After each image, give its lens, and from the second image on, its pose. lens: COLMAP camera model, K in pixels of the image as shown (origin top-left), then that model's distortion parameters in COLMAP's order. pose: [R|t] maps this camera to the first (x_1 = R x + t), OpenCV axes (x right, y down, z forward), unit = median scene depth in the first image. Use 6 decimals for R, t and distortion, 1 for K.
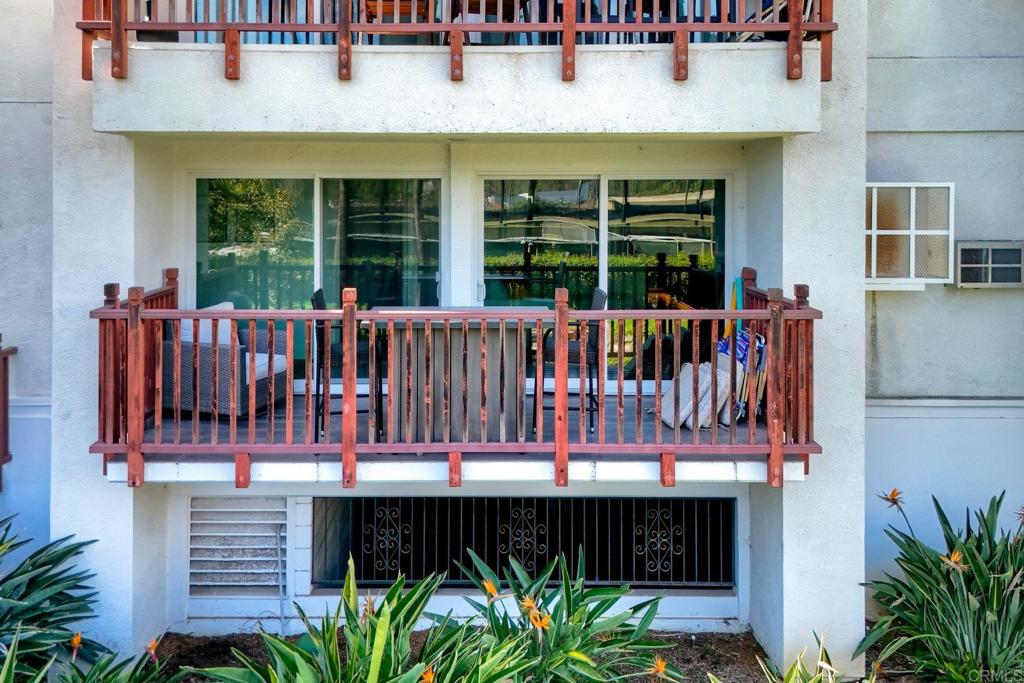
lens RADIAL K [[913.1, 0, 512.0], [0, 913.1, 341.5], [0, 0, 1]] dist [0.008857, 0.004186]
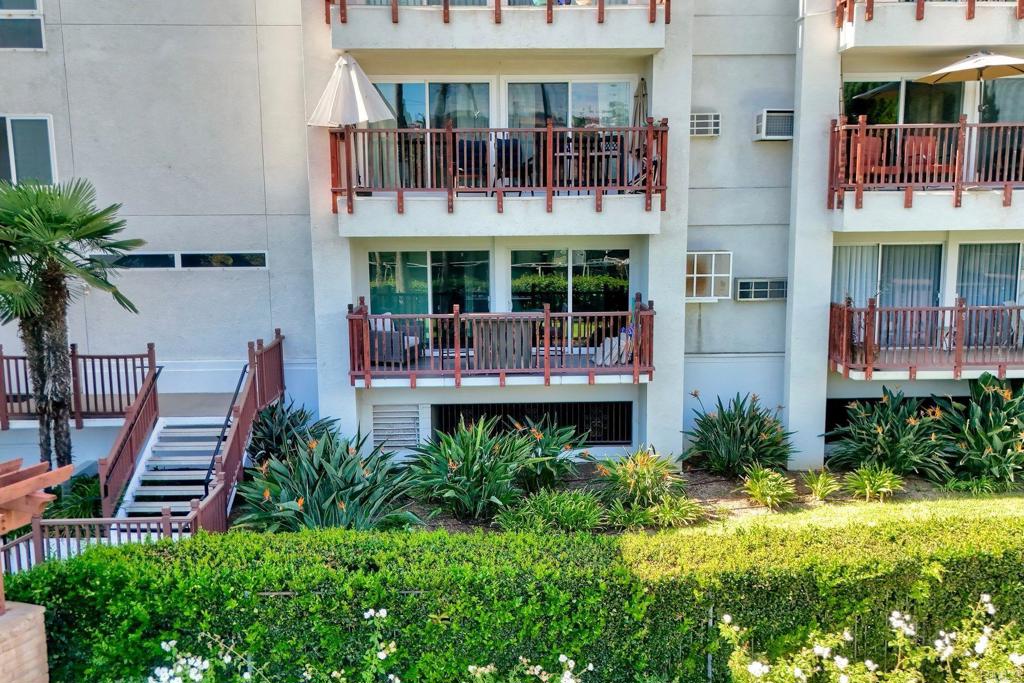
lens RADIAL K [[771.2, 0, 470.7], [0, 771.2, 342.5], [0, 0, 1]] dist [0.004524, 0.000574]
pose [[0.997653, -0.009394, -0.067819, -0.006809], [0.008972, 0.999938, -0.006523, 0.047777], [0.067876, 0.005899, 0.997676, -0.897951]]
